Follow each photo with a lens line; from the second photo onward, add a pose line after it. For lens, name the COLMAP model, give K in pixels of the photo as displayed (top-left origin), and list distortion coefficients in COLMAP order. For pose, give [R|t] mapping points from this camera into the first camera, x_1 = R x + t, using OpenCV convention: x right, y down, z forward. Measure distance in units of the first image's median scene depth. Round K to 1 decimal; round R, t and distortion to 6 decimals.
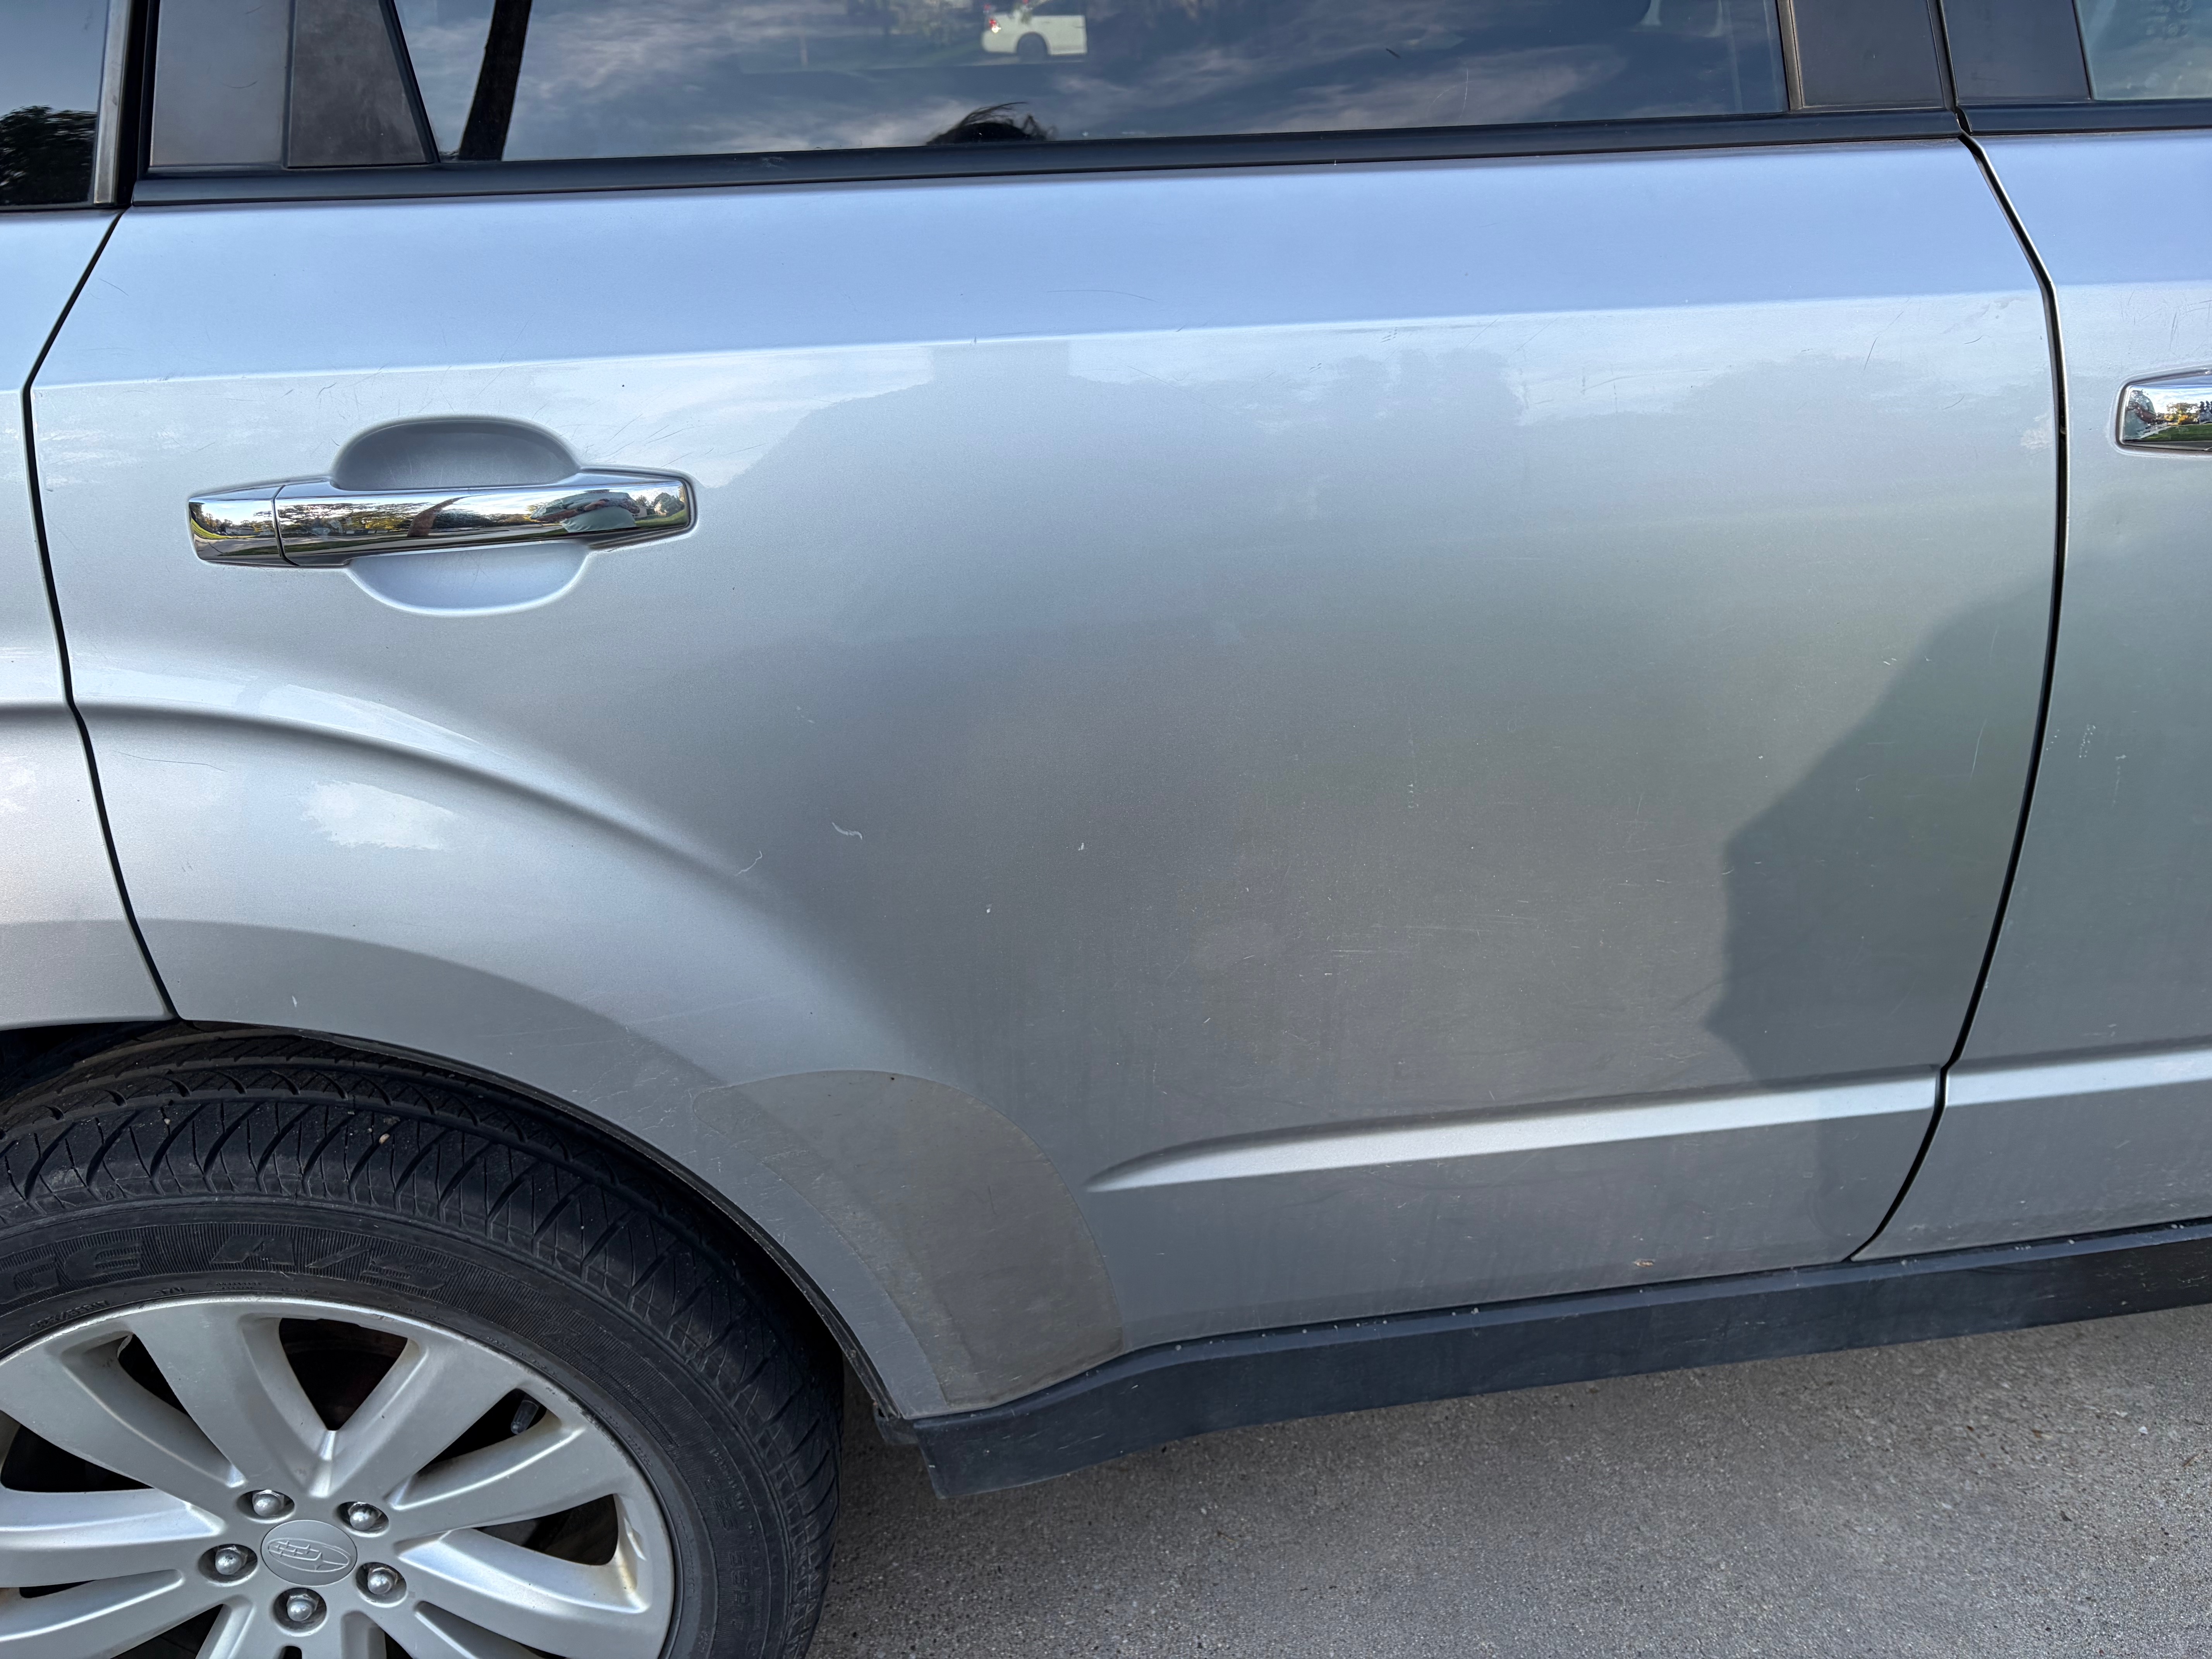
lens RADIAL K [[1694.8, 0, 1095.2], [0, 1694.8, 828.3], [0, 0, 1]] dist [0.026652, -0.031133]
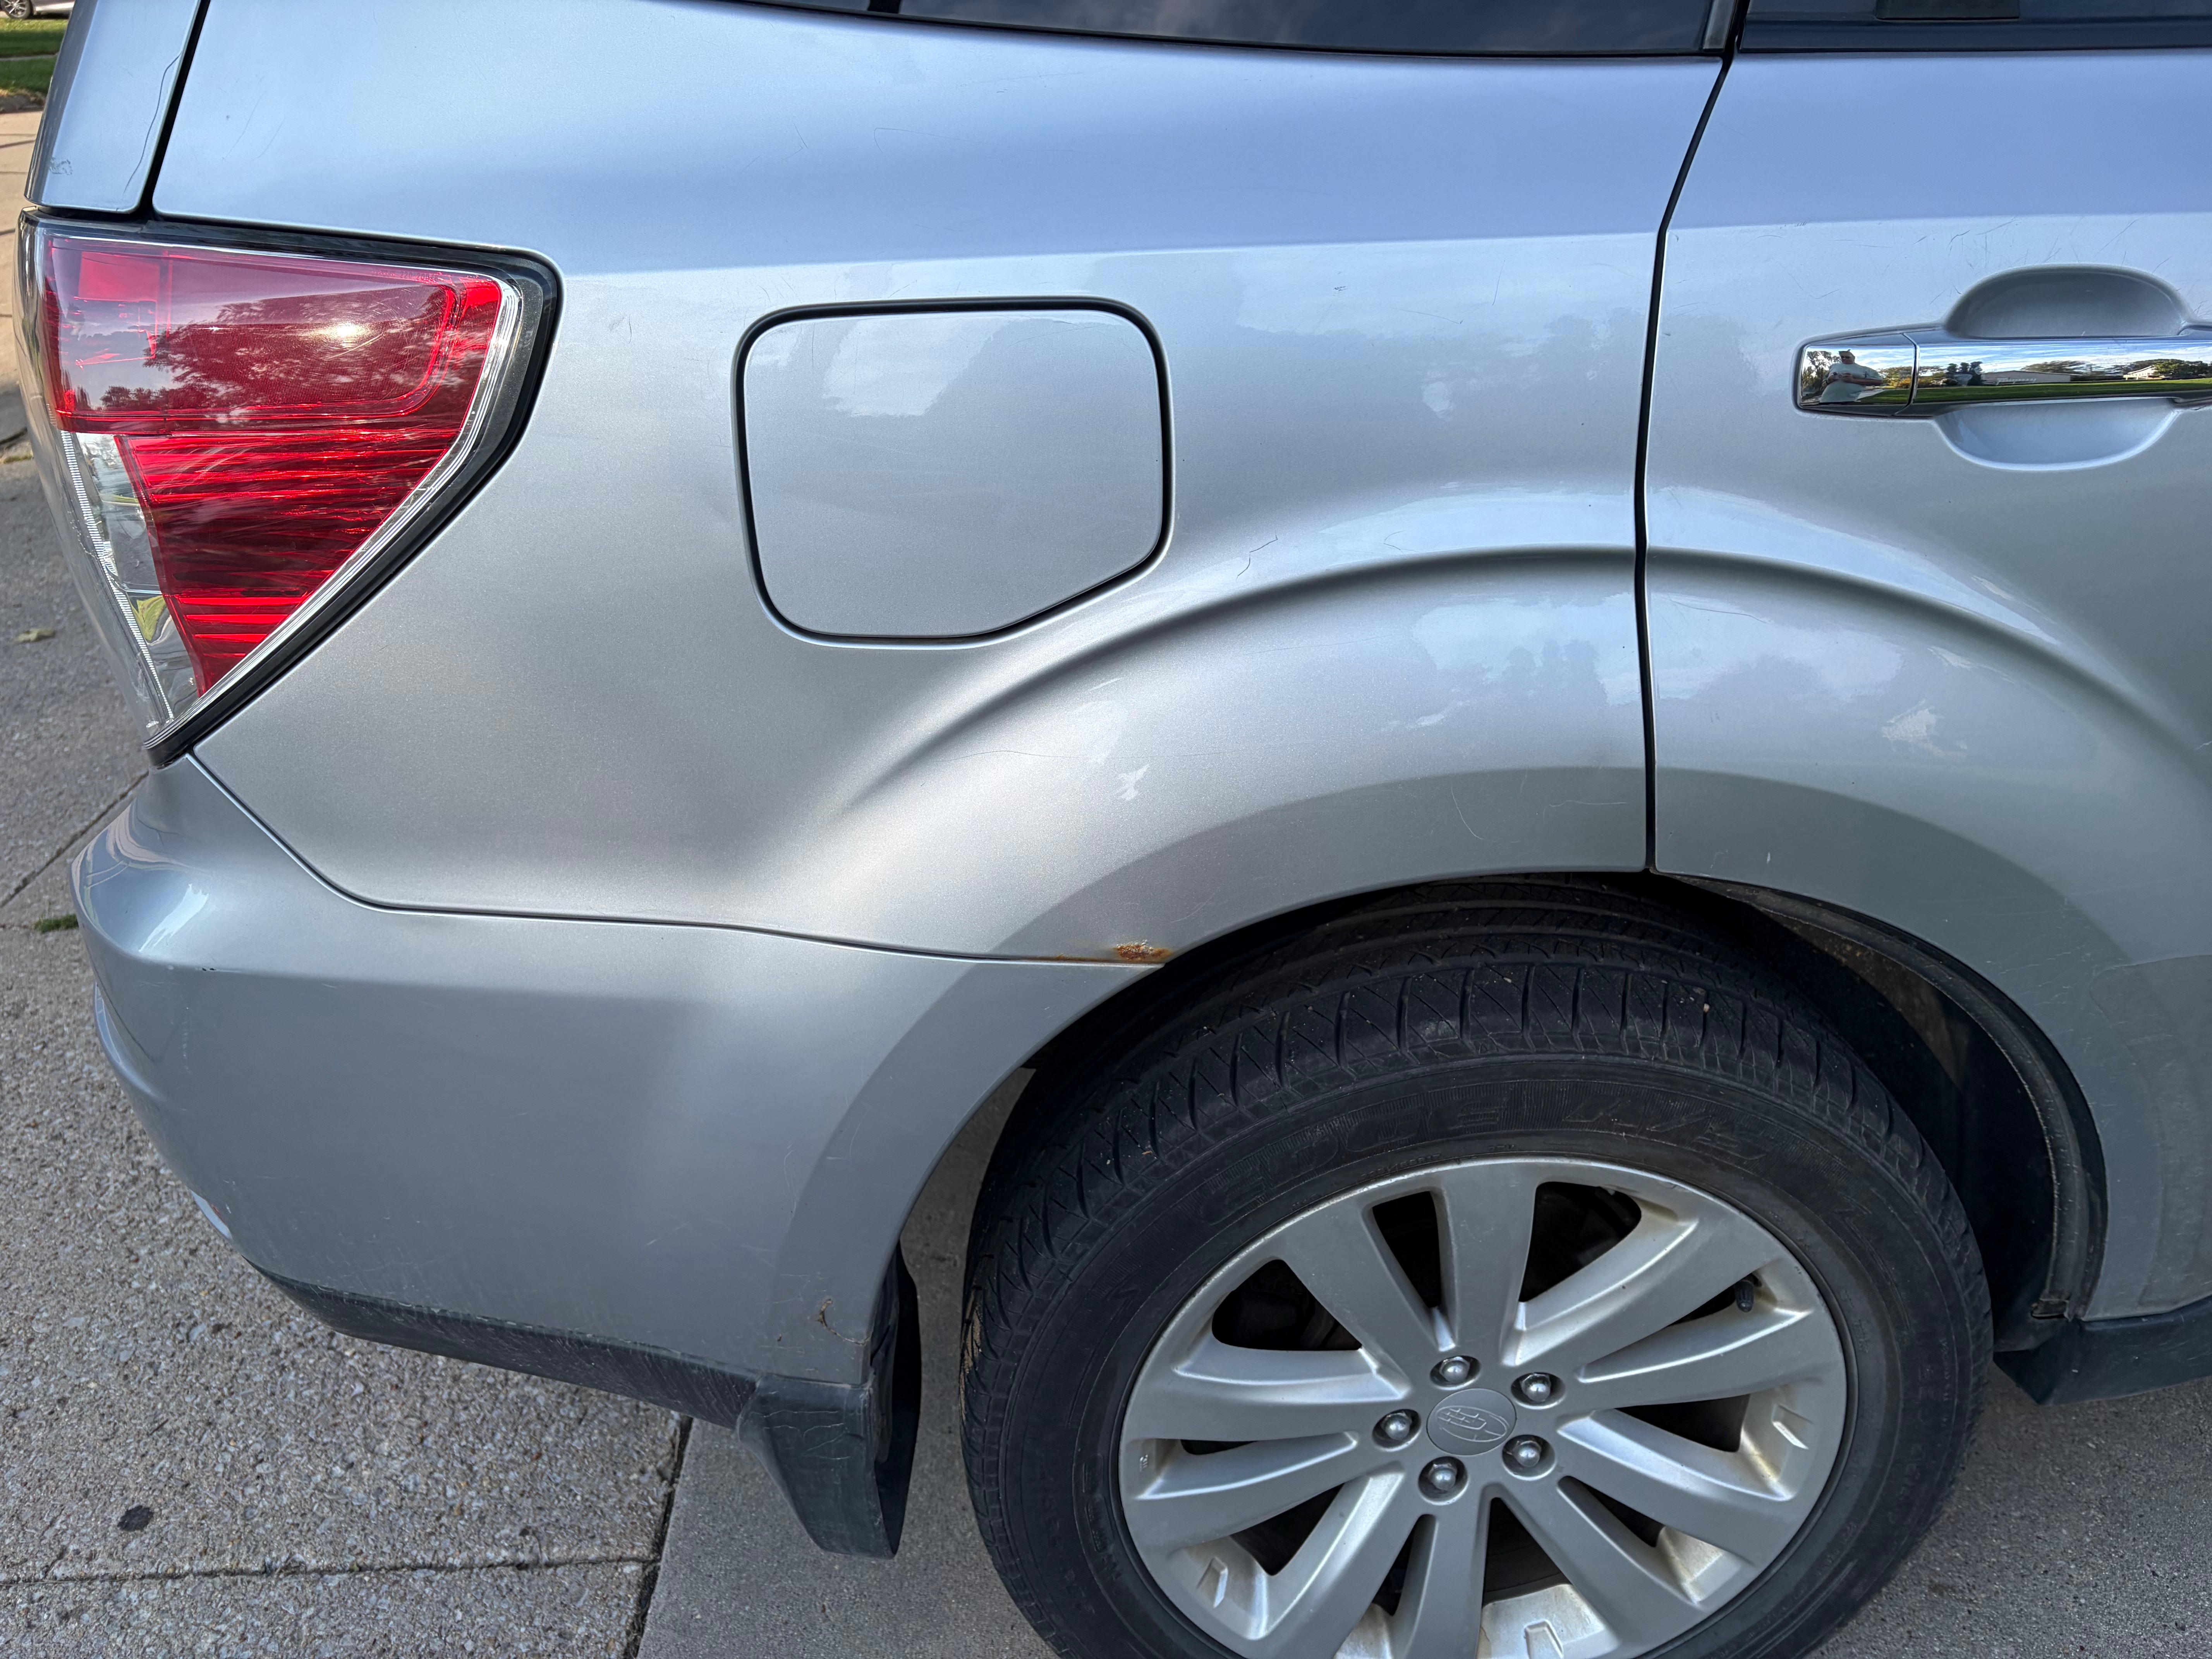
lens RADIAL K [[1678.5, 0, 1106.0], [0, 1678.5, 829.5], [0, 0, 1]] dist [0.044516, -0.065870]
pose [[0.998403, 0.033754, -0.045311, -0.745623], [-0.033330, 0.999394, 0.010082, 0.080208], [0.045623, -0.008555, 0.998922, -0.013143]]
